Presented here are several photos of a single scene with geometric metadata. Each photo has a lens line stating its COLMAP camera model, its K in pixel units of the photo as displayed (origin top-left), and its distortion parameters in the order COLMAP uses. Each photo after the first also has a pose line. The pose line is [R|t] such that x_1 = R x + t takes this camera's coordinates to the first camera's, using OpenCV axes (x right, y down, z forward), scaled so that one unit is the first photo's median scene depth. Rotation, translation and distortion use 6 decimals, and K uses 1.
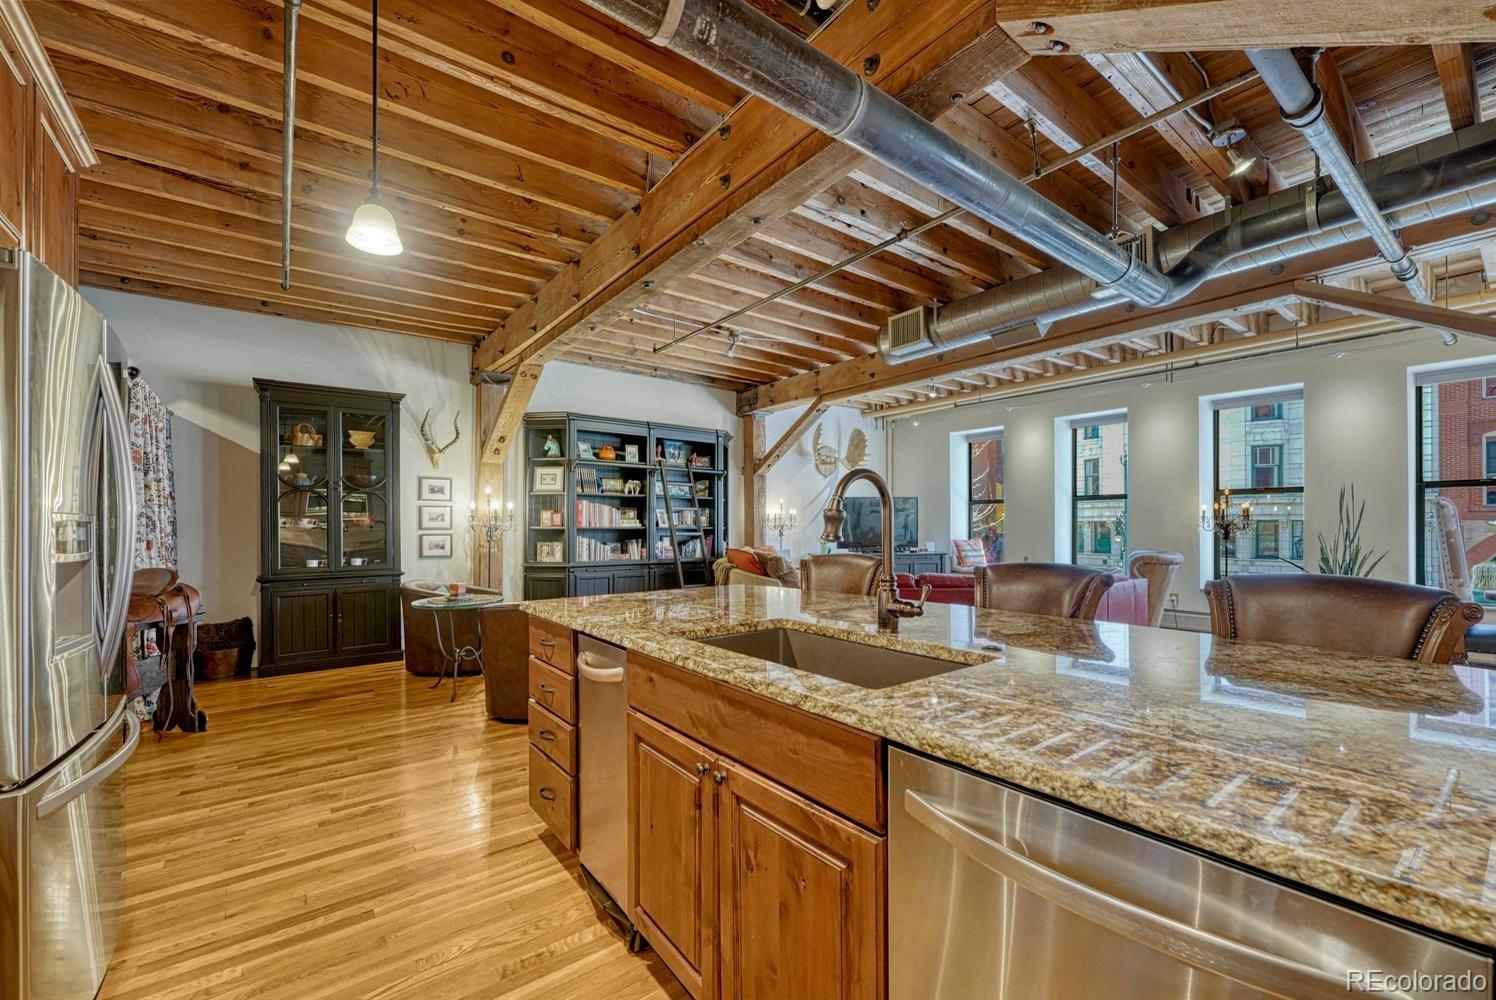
lens RADIAL K [[612.0, 0, 747.0], [0, 612.0, 520.1], [0, 0, 1]] dist [-0.003588, -0.000127]
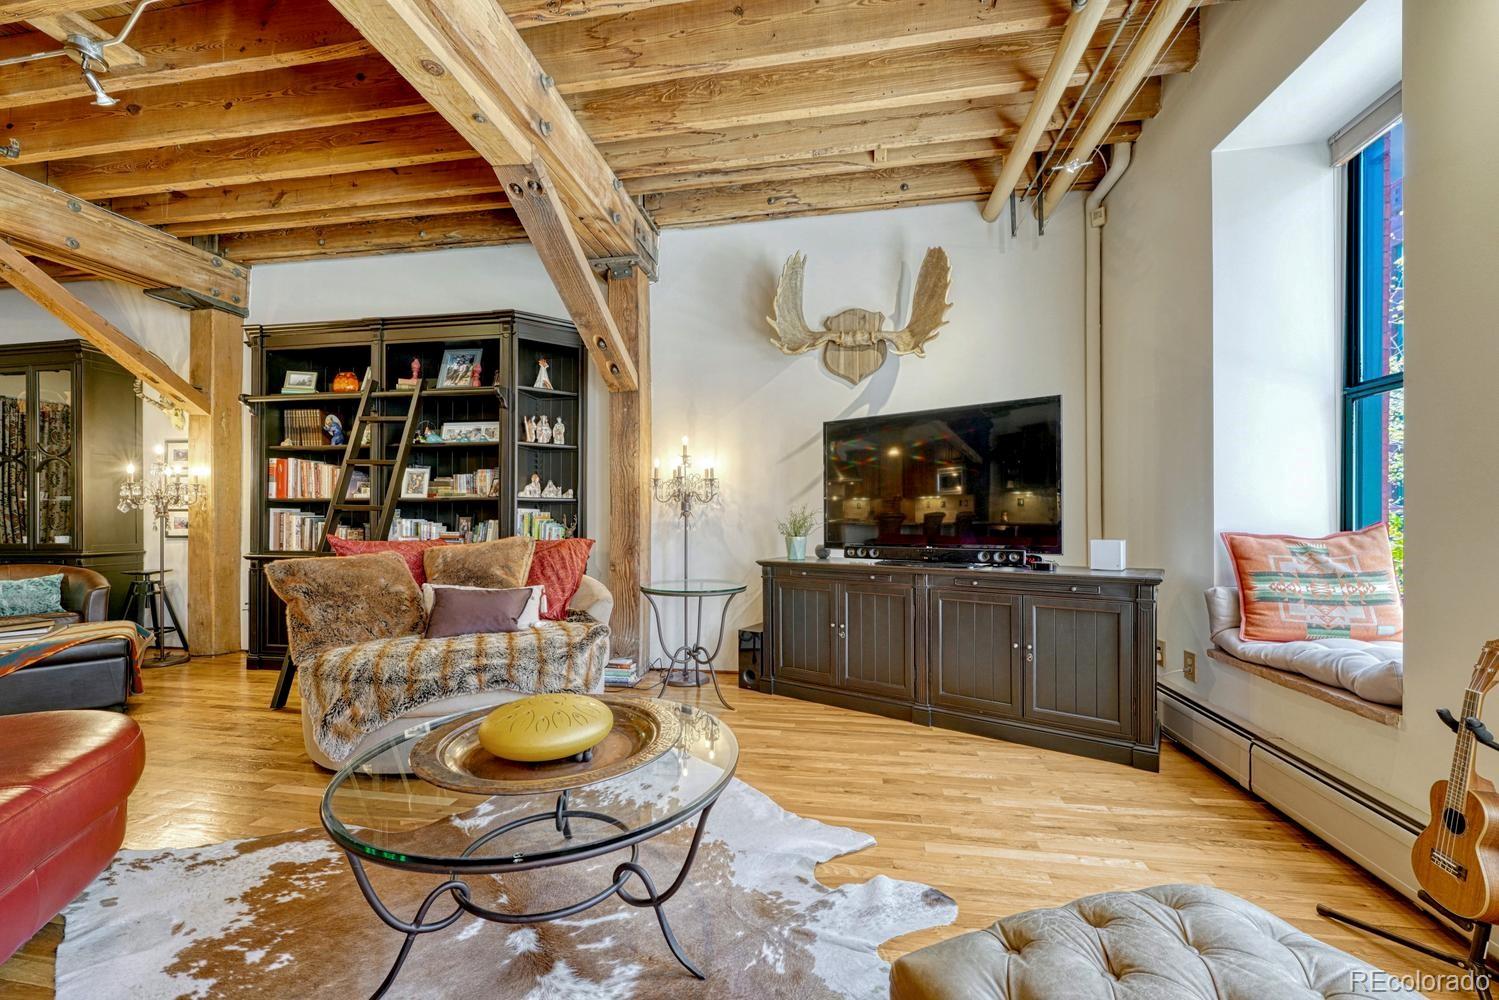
lens RADIAL K [[597.5, 0, 746.8], [0, 597.5, 514.4], [0, 0, 1]] dist [-0.003444, -0.000085]
pose [[0.683893, -0.002600, -0.729578, 0.522097], [0.007019, 0.999971, 0.003016, 0.029108], [0.729549, -0.007184, 0.683891, 0.894636]]
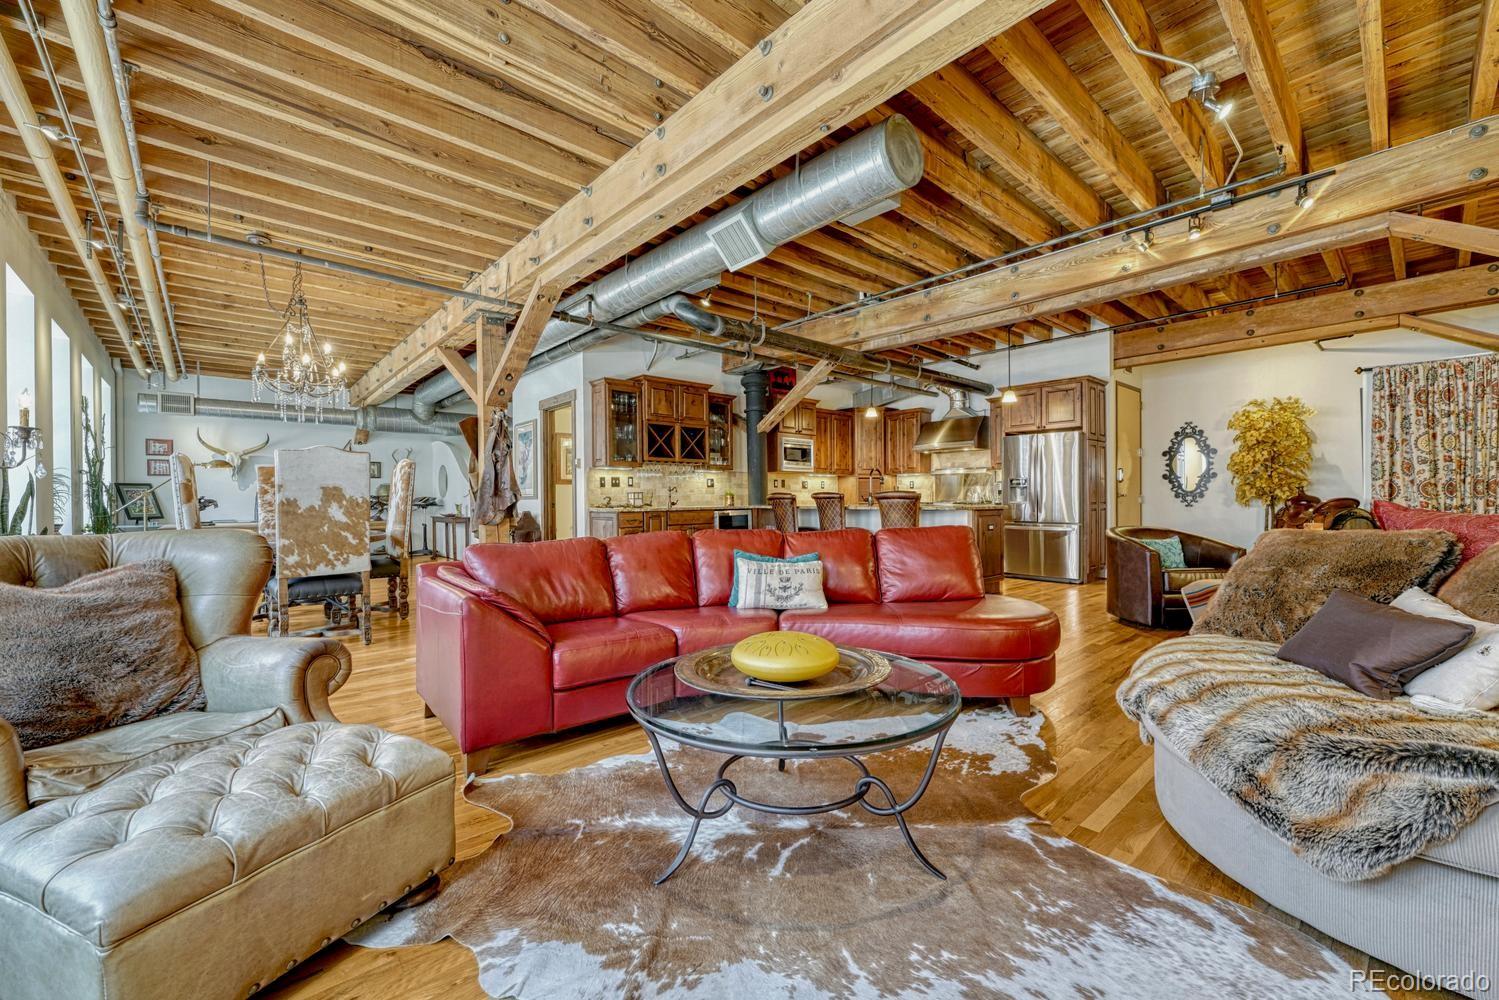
lens RADIAL K [[600.7, 0, 746.4], [0, 600.7, 508.4], [0, 0, 1]] dist [-0.002922, 0.000163]
pose [[-0.997174, 0.013398, -0.073927, 0.345234], [0.012881, 0.999889, 0.007463, 0.040050], [0.074019, 0.006489, -0.997236, 1.254297]]
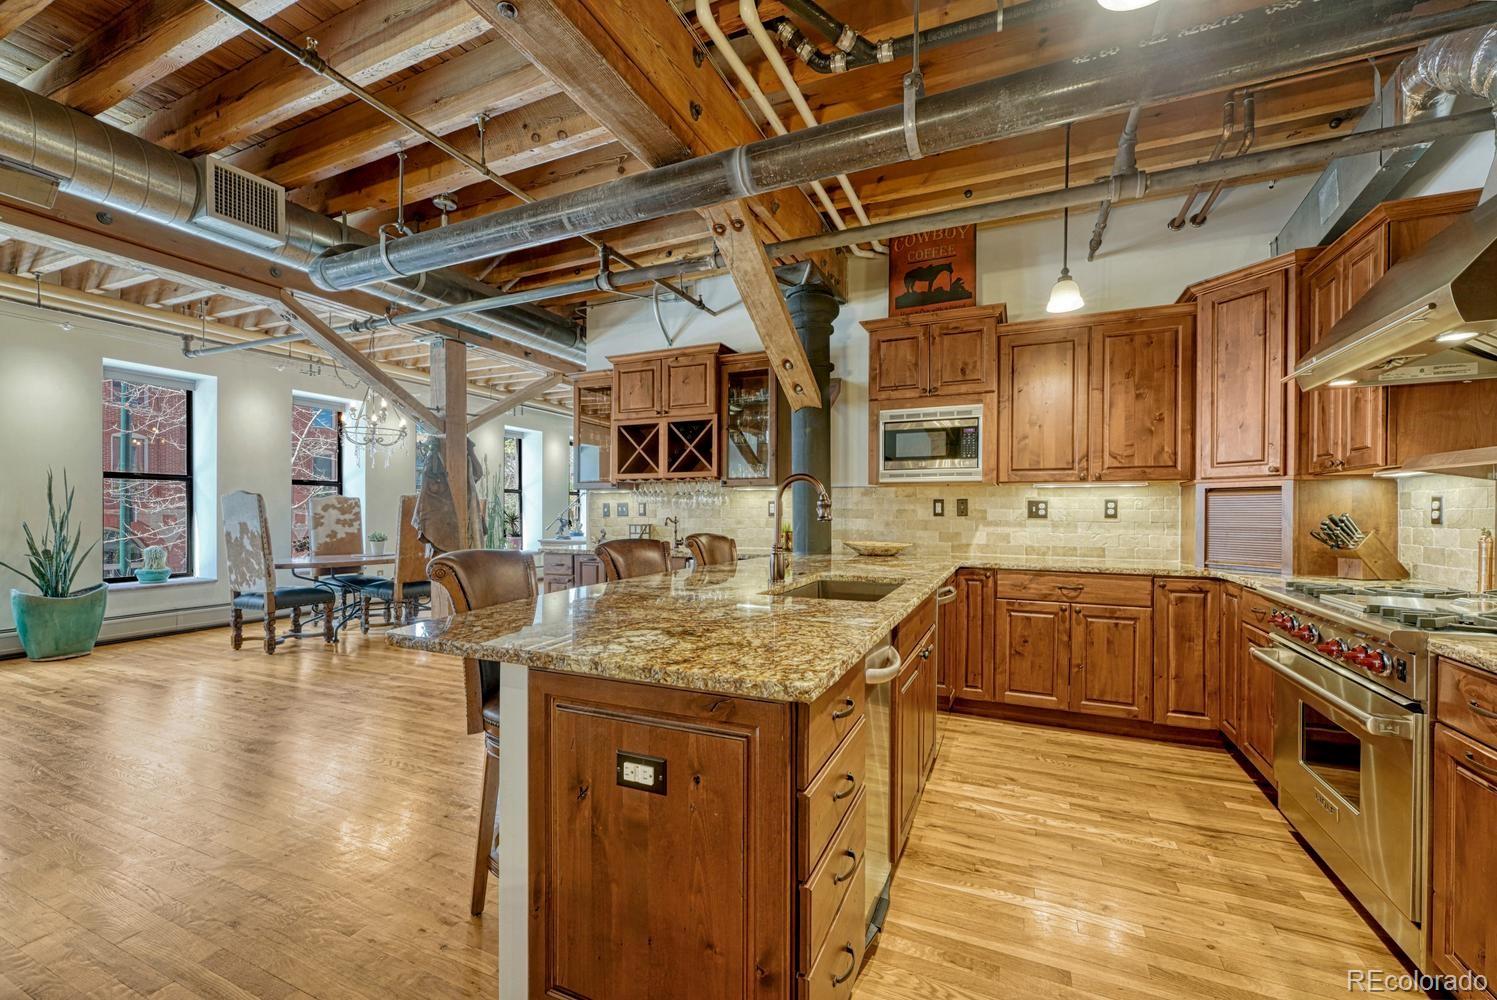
lens RADIAL K [[604.7, 0, 748.9], [0, 604.7, 512.4], [0, 0, 1]] dist [-0.002575, 0.000240]
pose [[-0.481239, 0.001647, 0.876588, -0.252943], [-0.004423, 0.999981, -0.004307, 0.005811], [-0.876578, -0.005949, -0.481222, 0.438169]]
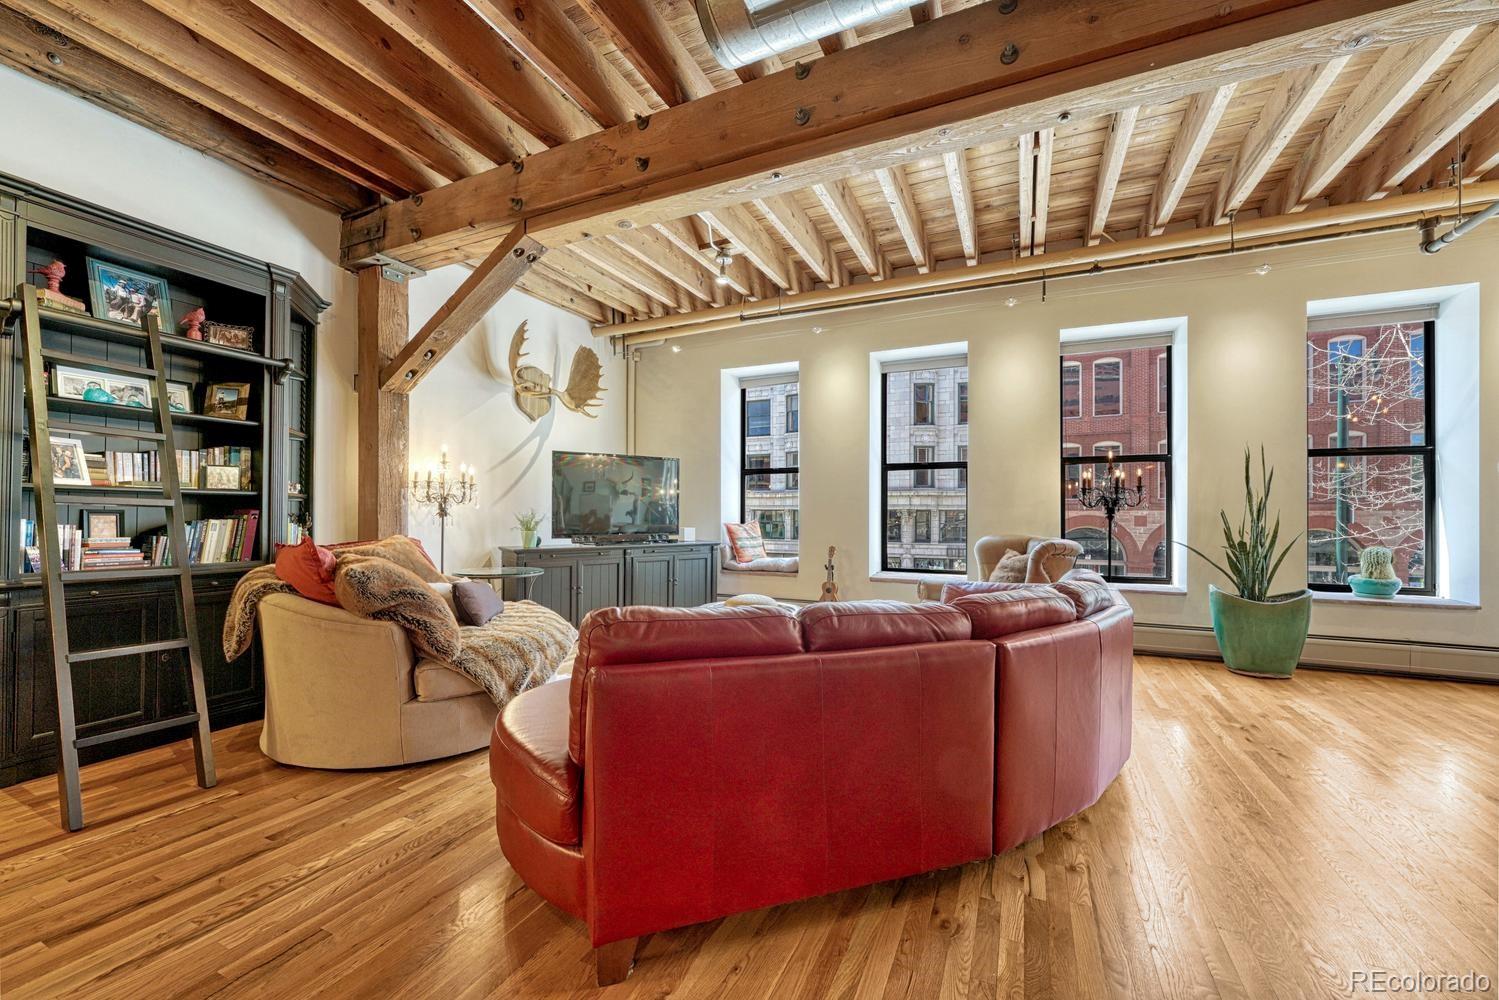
lens RADIAL K [[595.8, 0, 746.0], [0, 595.8, 510.7], [0, 0, 1]] dist [-0.001449, 0.000217]
pose [[0.885600, 0.008822, 0.464365, 0.060336], [-0.009542, 0.999954, -0.000800, 0.024553], [-0.464351, -0.003722, 0.885644, 0.528495]]
